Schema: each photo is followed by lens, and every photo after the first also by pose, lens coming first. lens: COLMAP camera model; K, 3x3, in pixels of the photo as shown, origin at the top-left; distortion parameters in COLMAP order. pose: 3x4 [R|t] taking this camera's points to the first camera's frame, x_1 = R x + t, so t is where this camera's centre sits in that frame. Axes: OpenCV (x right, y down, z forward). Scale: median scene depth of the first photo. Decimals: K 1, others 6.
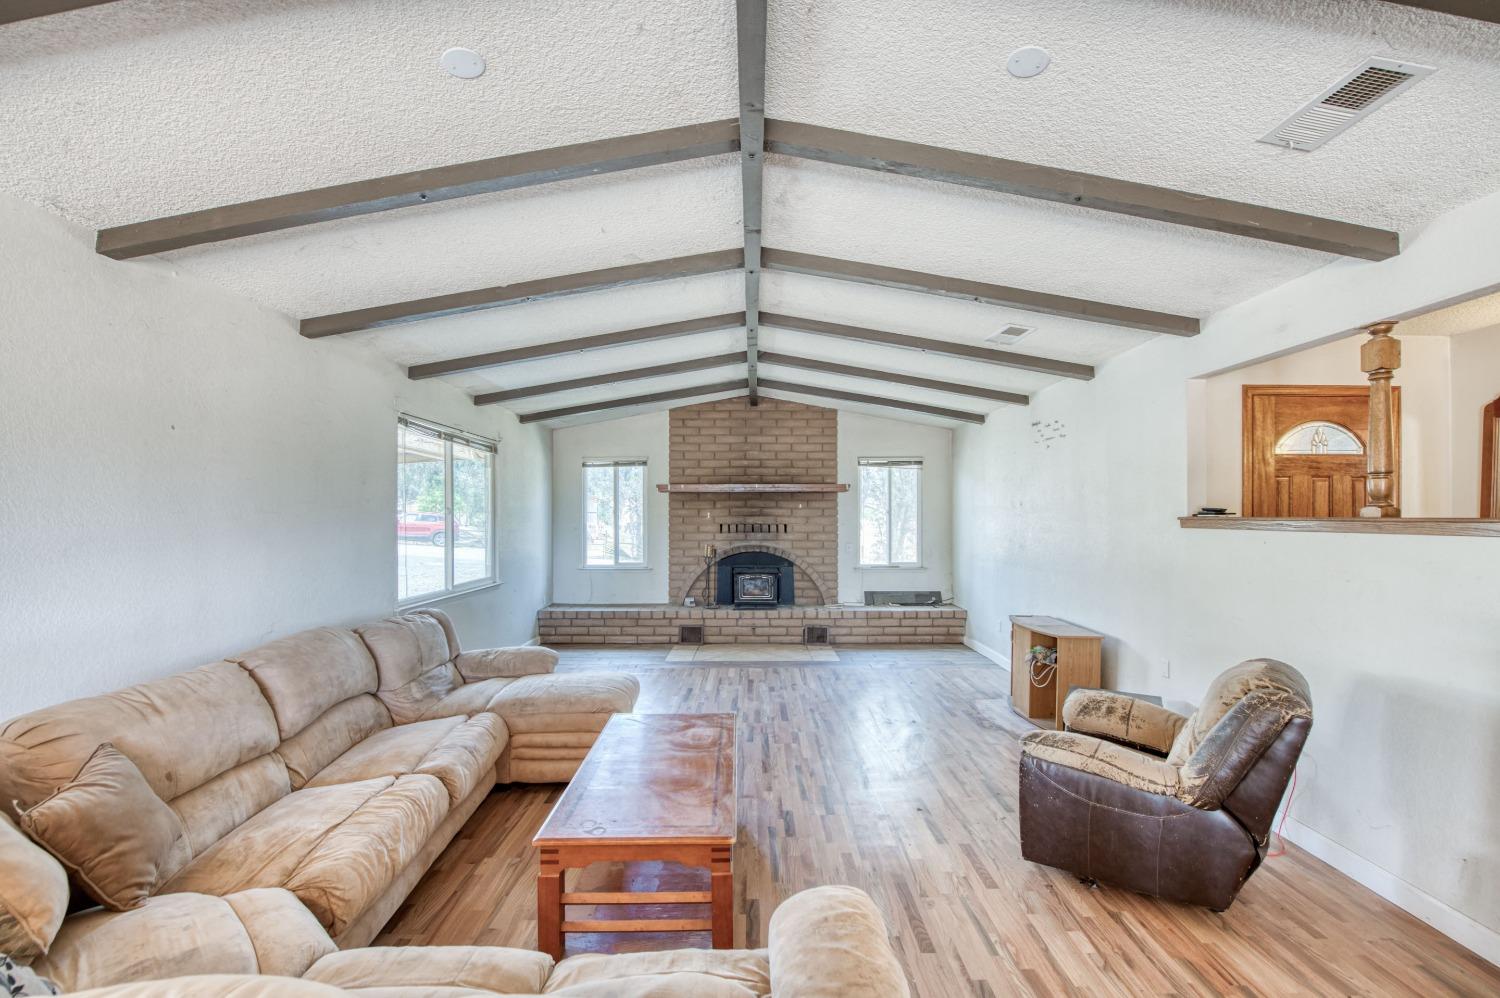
lens RADIAL K [[605.3, 0, 755.3], [0, 605.3, 516.0], [0, 0, 1]] dist [-0.015137, -0.000191]
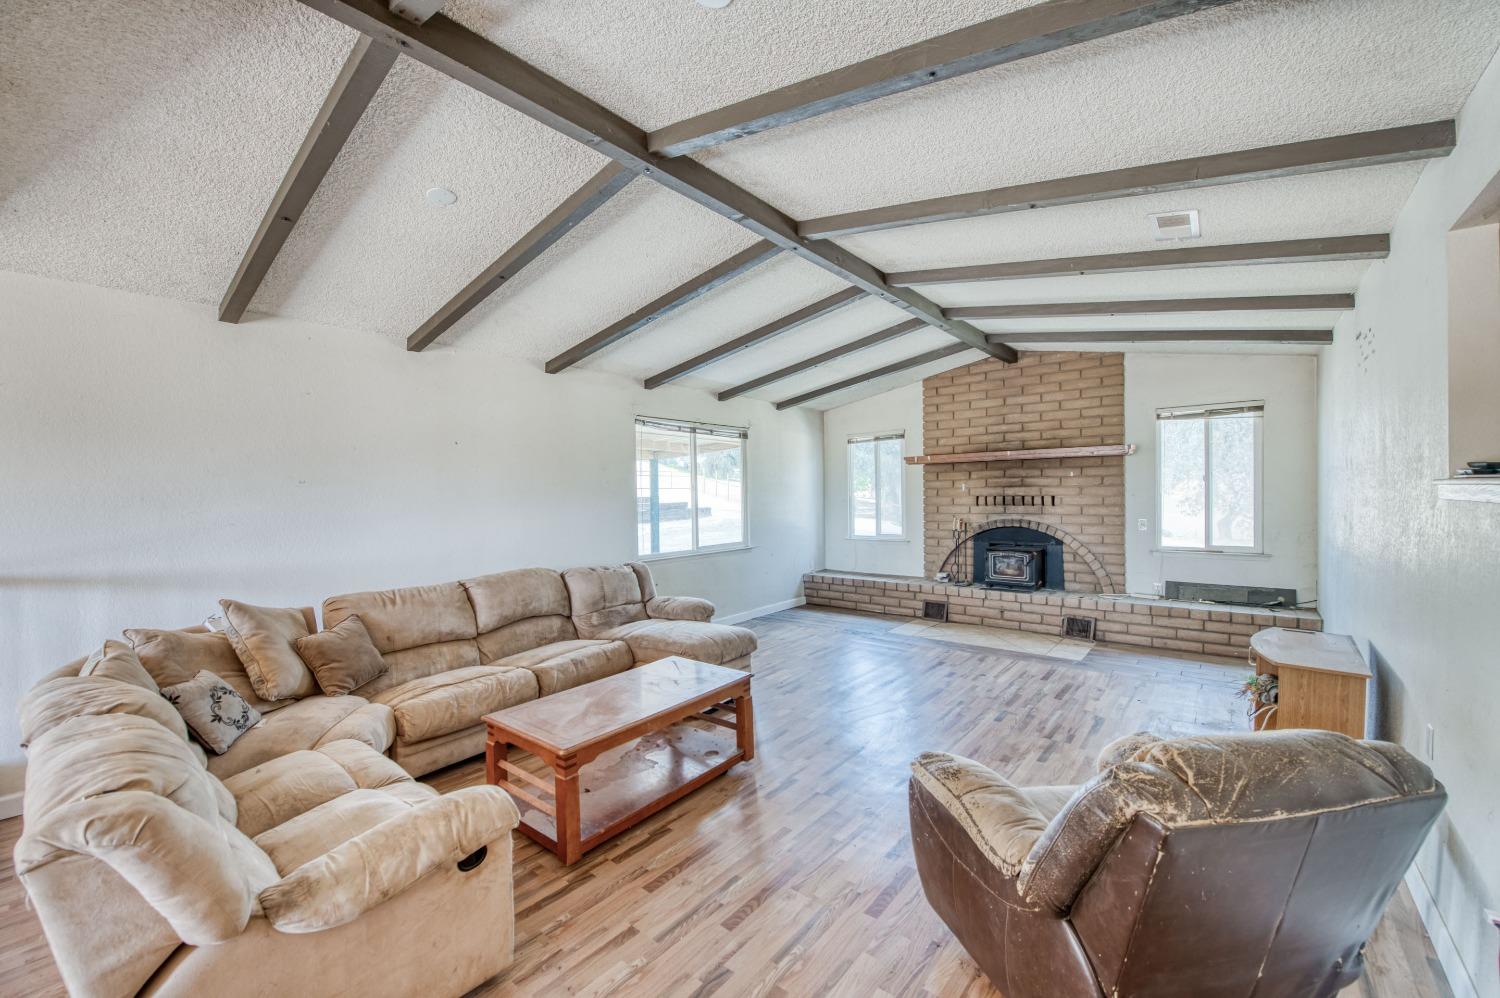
lens RADIAL K [[595.8, 0, 752.9], [0, 595.8, 504.0], [0, 0, 1]] dist [-0.011605, -0.000367]
pose [[0.772289, 0.000513, -0.635271, 0.257913], [0.016068, 0.999664, 0.020341, 0.001396], [0.635068, -0.025917, 0.772021, 0.078159]]
